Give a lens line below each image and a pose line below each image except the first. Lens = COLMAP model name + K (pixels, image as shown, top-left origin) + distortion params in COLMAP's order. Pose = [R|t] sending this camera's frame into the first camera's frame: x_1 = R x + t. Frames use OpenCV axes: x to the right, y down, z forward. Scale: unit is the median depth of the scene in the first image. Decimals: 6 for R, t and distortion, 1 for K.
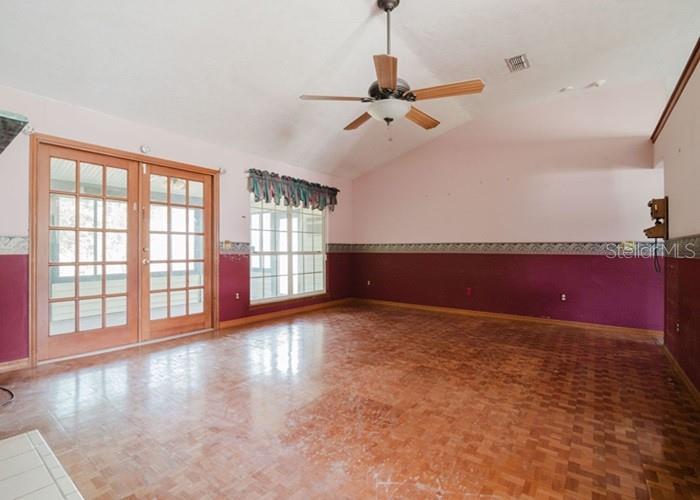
lens RADIAL K [[330.5, 0, 336.3], [0, 330.5, 249.2], [0, 0, 1]] dist [-0.027722, 0.000049]
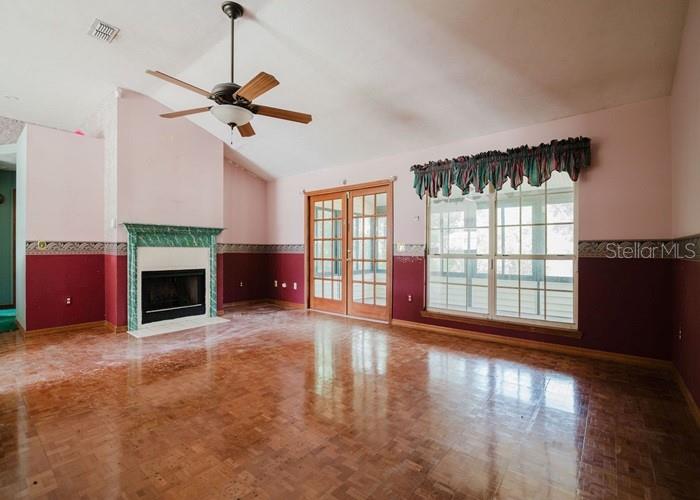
lens RADIAL K [[330.5, 0, 336.3], [0, 330.5, 249.2], [0, 0, 1]] dist [-0.027722, 0.000049]
pose [[-0.043106, -0.006427, -0.999050, 0.702260], [-0.002469, 0.999977, -0.006326, 0.002140], [0.999067, 0.002194, -0.043121, 0.821300]]
